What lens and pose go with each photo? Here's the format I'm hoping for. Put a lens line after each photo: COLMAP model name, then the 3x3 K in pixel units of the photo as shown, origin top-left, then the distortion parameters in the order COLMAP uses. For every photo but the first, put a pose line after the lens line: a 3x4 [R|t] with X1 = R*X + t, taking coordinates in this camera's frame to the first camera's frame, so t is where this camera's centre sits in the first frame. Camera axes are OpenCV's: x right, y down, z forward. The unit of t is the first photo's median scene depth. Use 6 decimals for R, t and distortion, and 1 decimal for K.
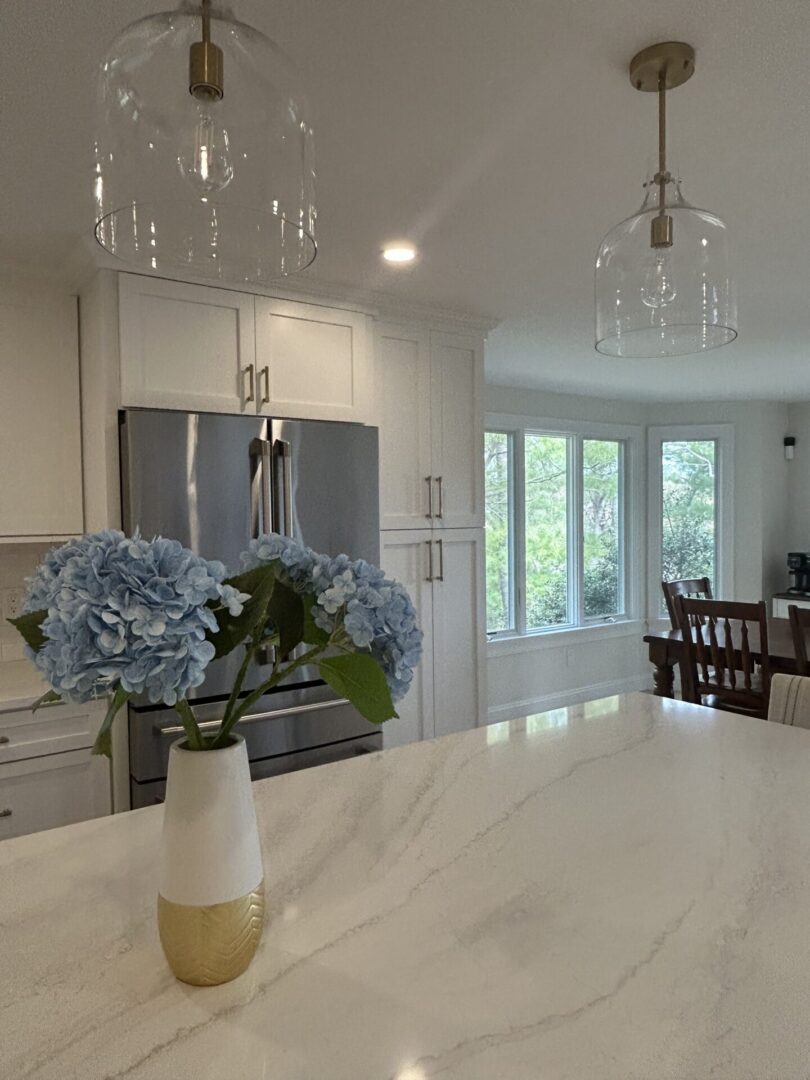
lens RADIAL K [[738.9, 0, 405.0], [0, 738.9, 540.0], [0, 0, 1]] dist [-0.006160, -0.000280]
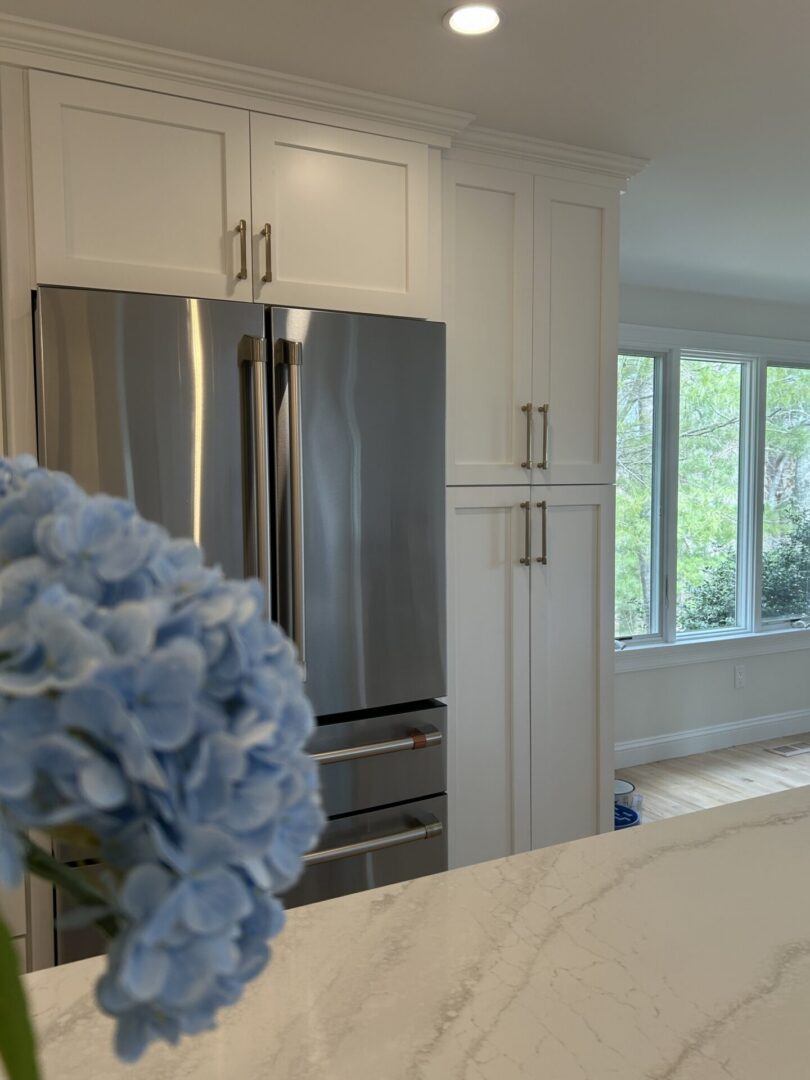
lens RADIAL K [[880.1, 0, 404.4], [0, 880.1, 535.8], [0, 0, 1]] dist [0.092225, -0.152951]
pose [[0.990985, 0.014935, -0.133141, 0.021069], [-0.011321, 0.999548, 0.027861, 0.006646], [0.133496, -0.026103, 0.990705, 0.144747]]
